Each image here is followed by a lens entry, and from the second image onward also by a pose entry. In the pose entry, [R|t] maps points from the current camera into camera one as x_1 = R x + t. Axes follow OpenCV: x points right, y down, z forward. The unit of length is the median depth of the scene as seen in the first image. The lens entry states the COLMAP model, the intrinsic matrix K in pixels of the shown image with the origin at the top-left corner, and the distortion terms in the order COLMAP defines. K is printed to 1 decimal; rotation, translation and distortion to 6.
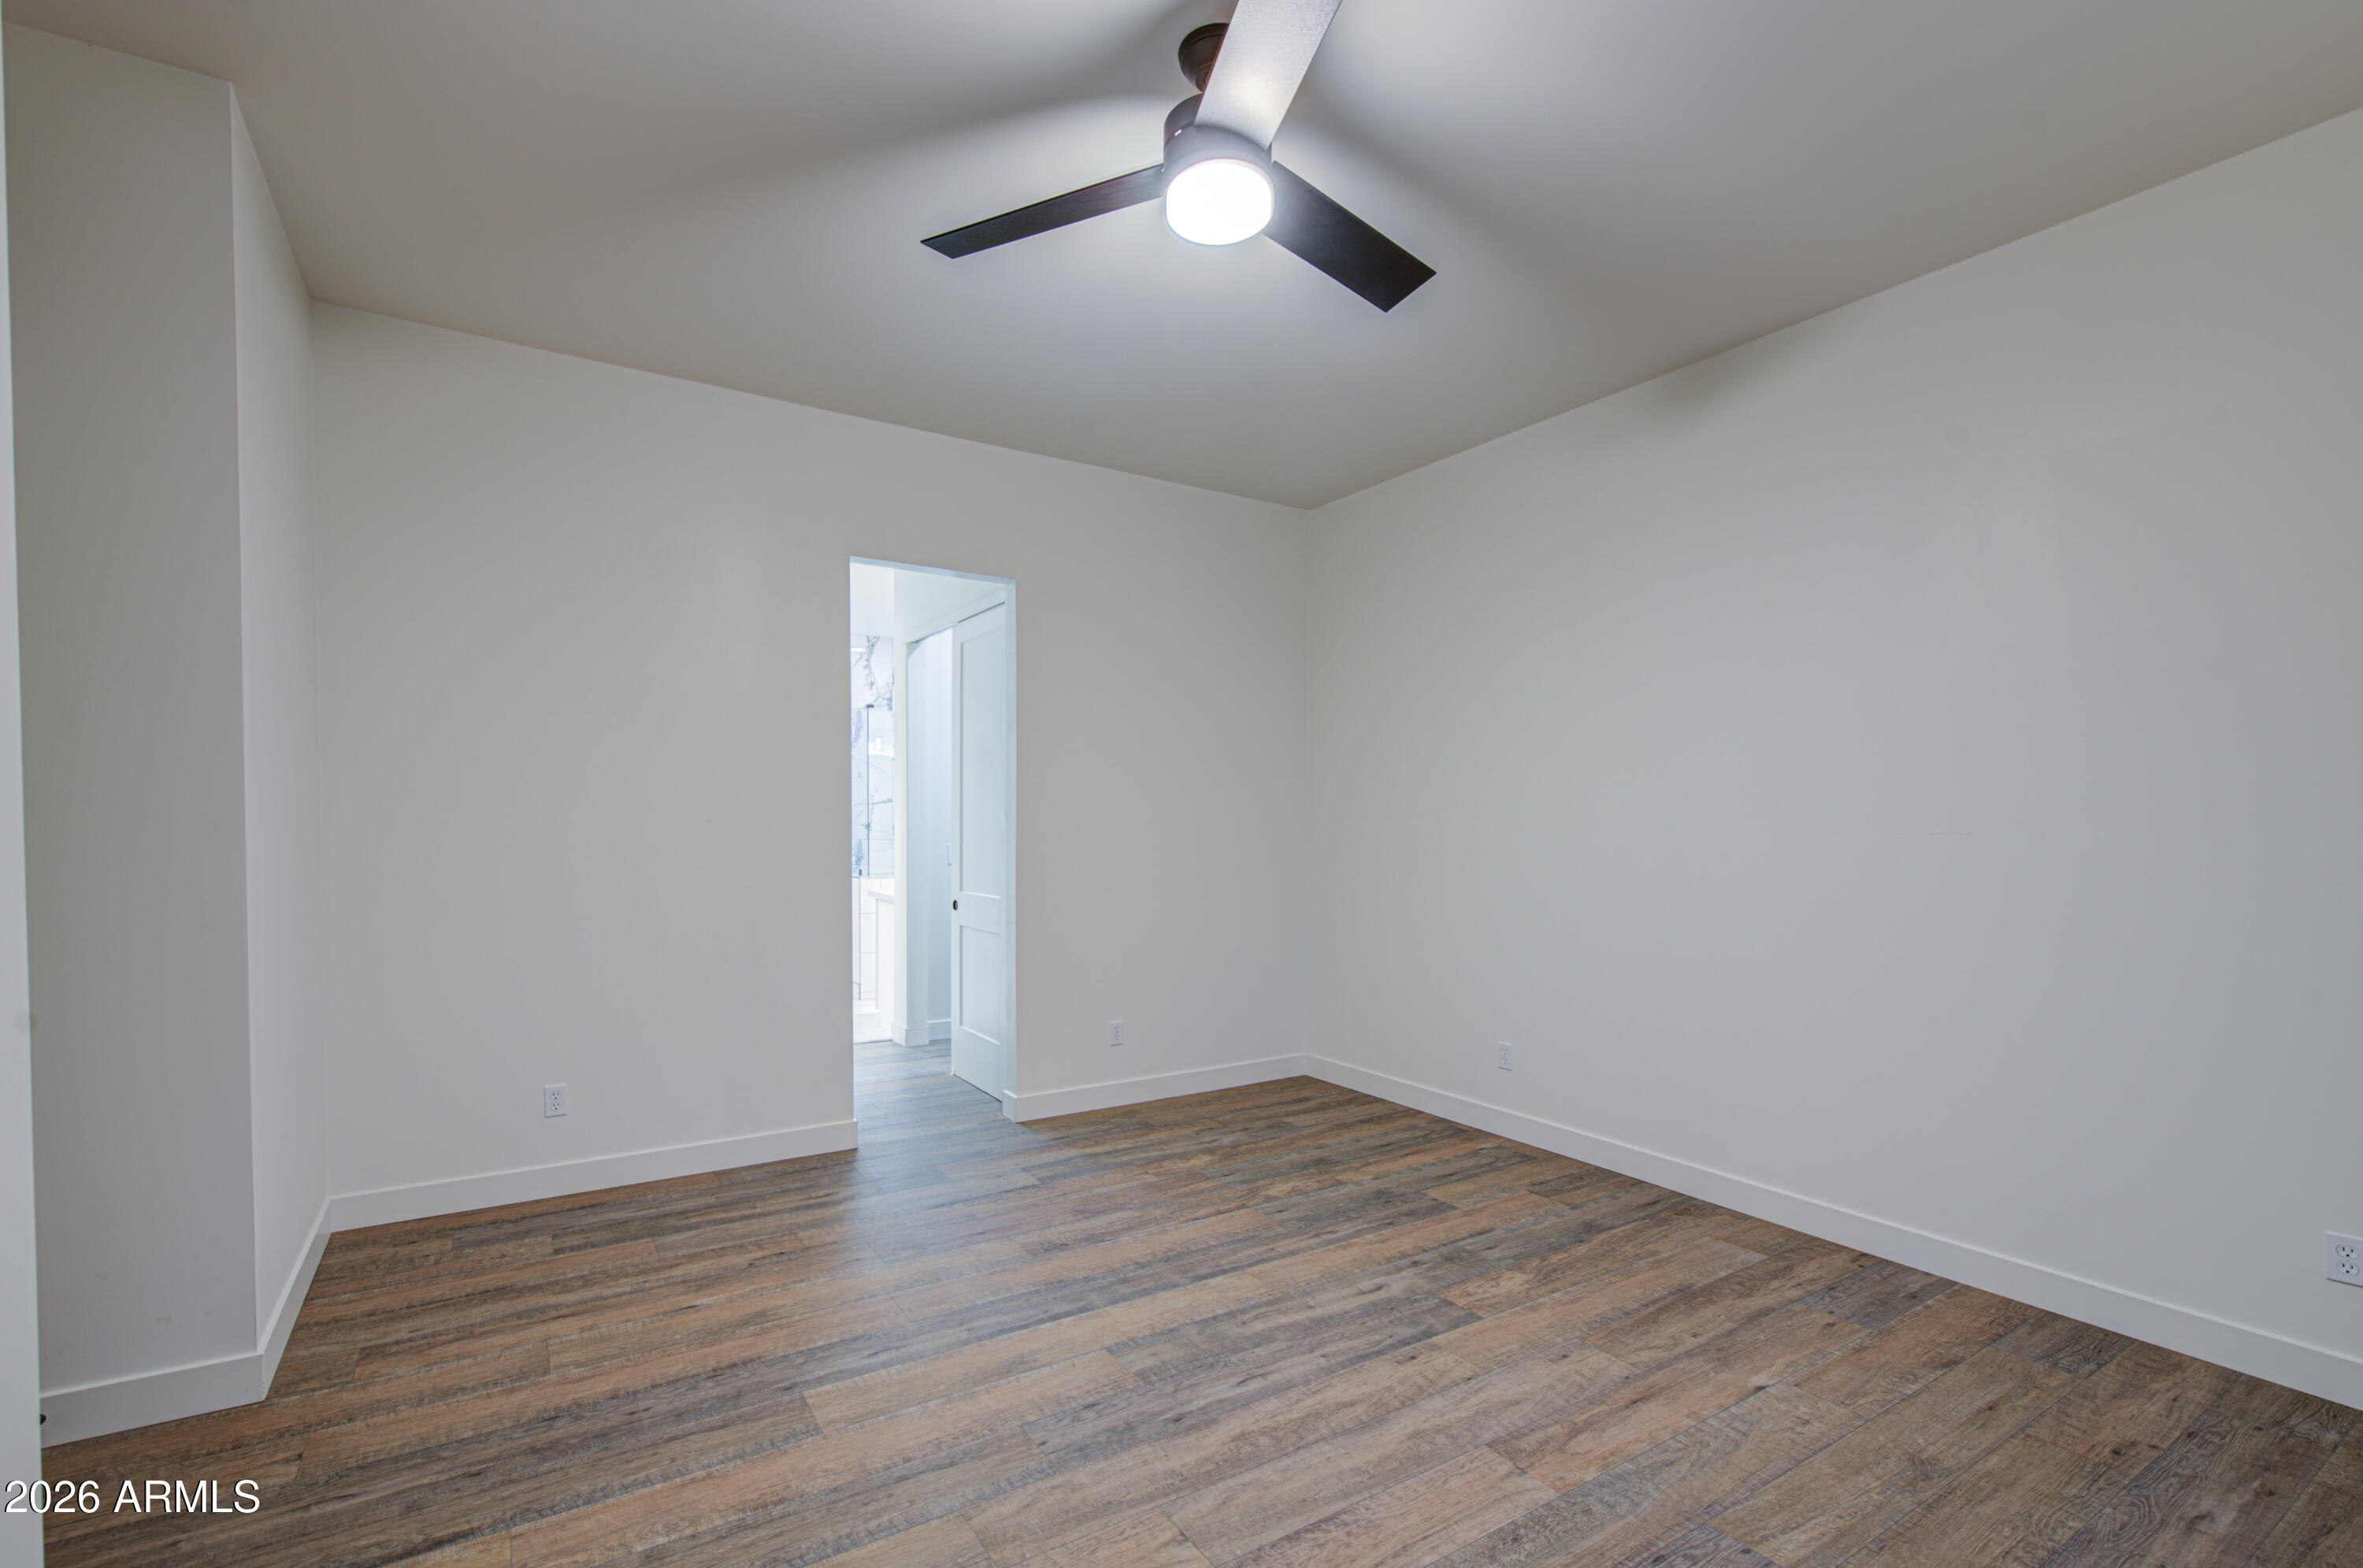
lens RADIAL K [[1024.4, 0, 1183.1], [0, 1024.4, 846.8], [0, 0, 1]] dist [0.001188, -0.003995]
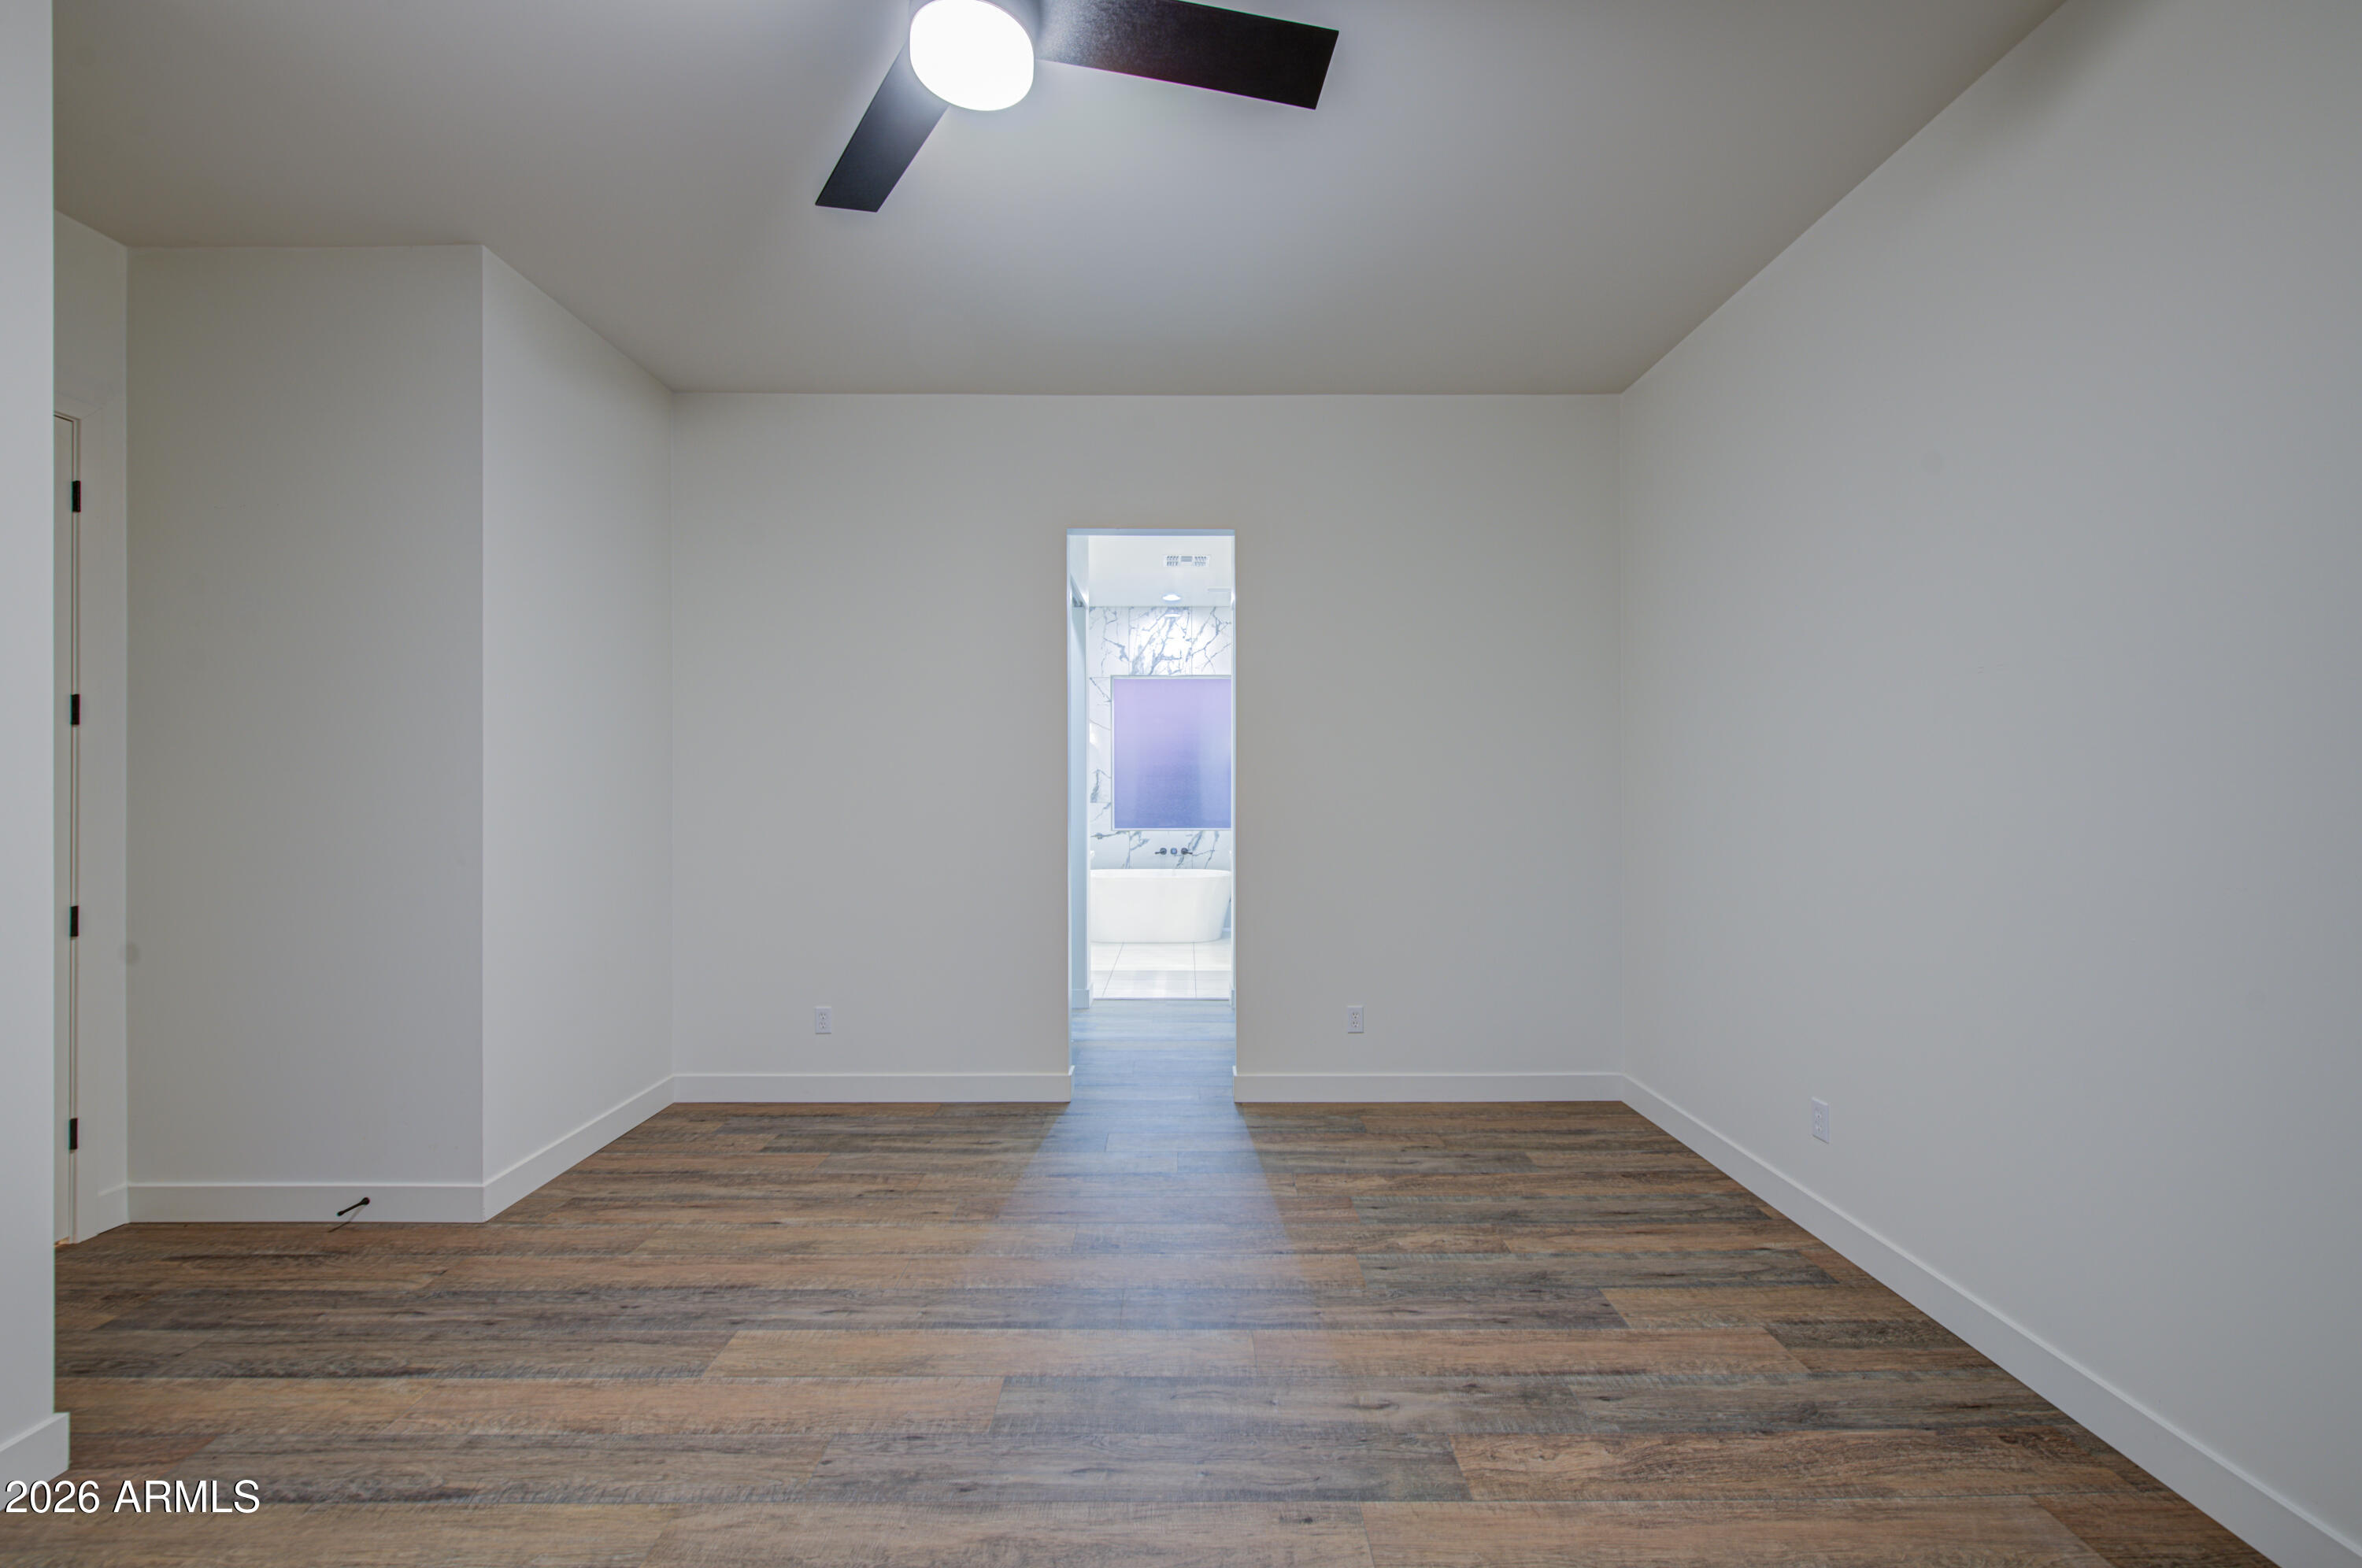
lens RADIAL K [[1000.5, 0, 1181.0], [0, 1000.5, 784.0], [0, 0, 1]] dist [-0.002091, -0.000935]
pose [[0.851313, -0.003901, -0.524644, 0.408369], [-0.009666, 0.999686, -0.023118, -0.003094], [0.524569, 0.024752, 0.851008, 0.266515]]
